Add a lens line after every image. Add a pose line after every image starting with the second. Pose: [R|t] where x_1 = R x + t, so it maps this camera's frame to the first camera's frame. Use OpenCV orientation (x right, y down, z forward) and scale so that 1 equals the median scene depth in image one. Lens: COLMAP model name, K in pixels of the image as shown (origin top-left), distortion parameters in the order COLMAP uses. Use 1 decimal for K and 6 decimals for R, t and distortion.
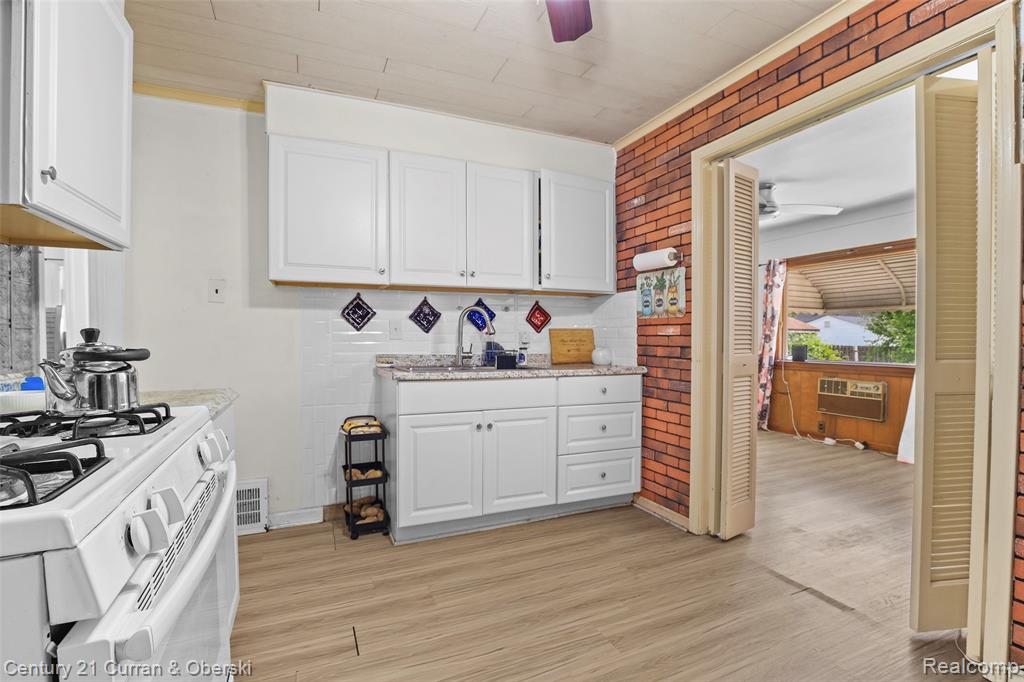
lens RADIAL K [[471.1, 0, 514.7], [0, 471.1, 349.0], [0, 0, 1]] dist [-0.029639, 0.000042]
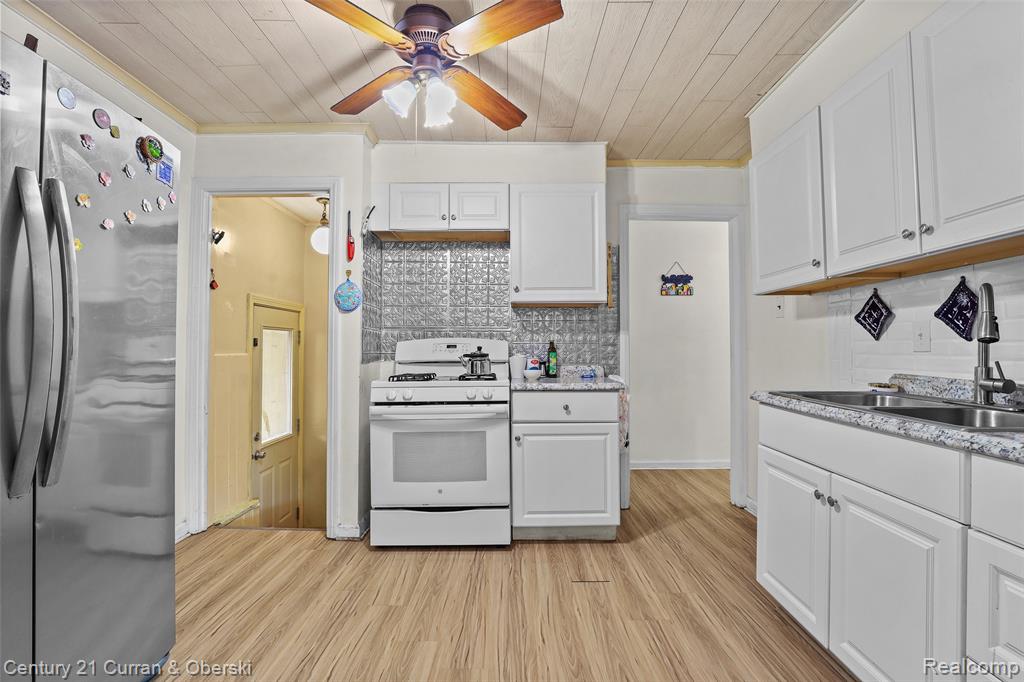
lens RADIAL K [[472.5, 0, 512.0], [0, 472.5, 341.0], [0, 0, 1]] dist [-0.030057, 0.000567]
pose [[-0.405224, -0.016756, -0.914064, 0.582550], [-0.020741, 0.999743, -0.009132, -0.019026], [0.913982, 0.015258, -0.405468, 0.800044]]
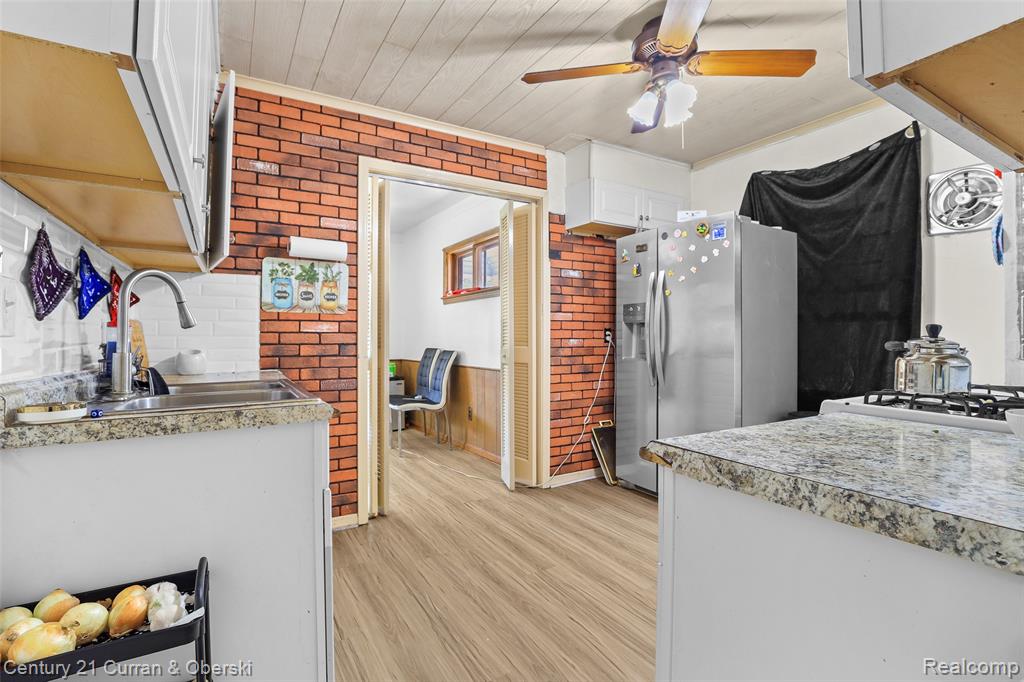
lens RADIAL K [[472.5, 0, 512.0], [0, 472.5, 341.0], [0, 0, 1]] dist [-0.030057, 0.000567]
pose [[-0.117623, -0.005089, 0.993045, -0.645191], [0.025937, 0.999630, 0.008195, -0.009941], [-0.992720, 0.026721, -0.117448, 0.736614]]
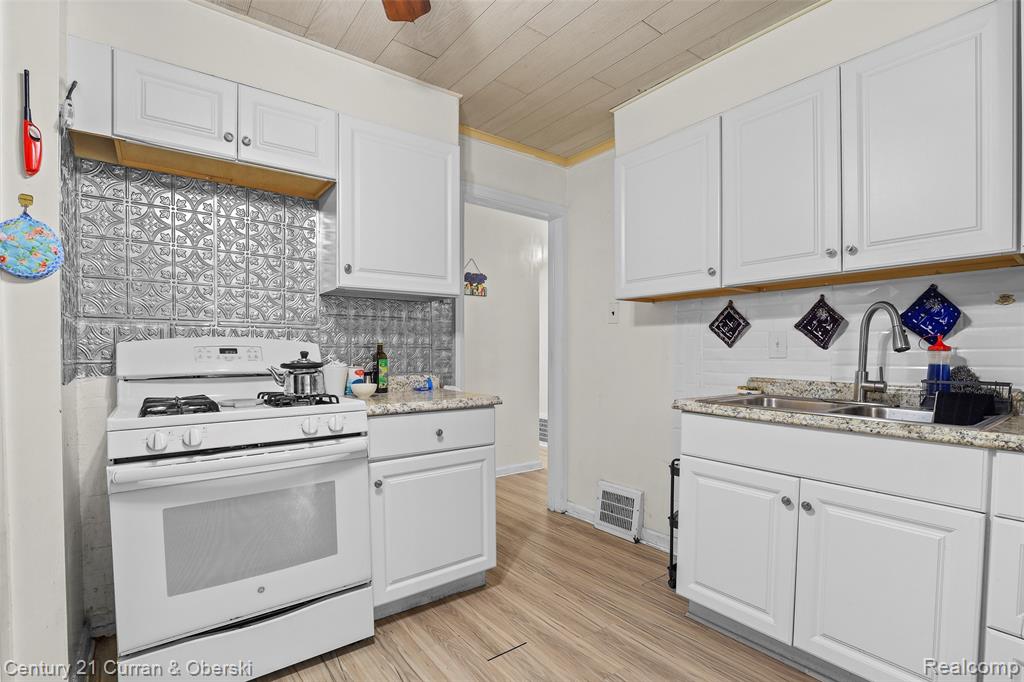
lens RADIAL K [[479.8, 0, 516.2], [0, 479.8, 368.0], [0, 0, 1]] dist [-0.033422, 0.000701]
pose [[0.231538, 0.031416, -0.972318, 0.401098], [-0.022921, 0.999377, 0.026832, -0.016564], [0.972556, 0.016074, 0.232114, 0.462976]]
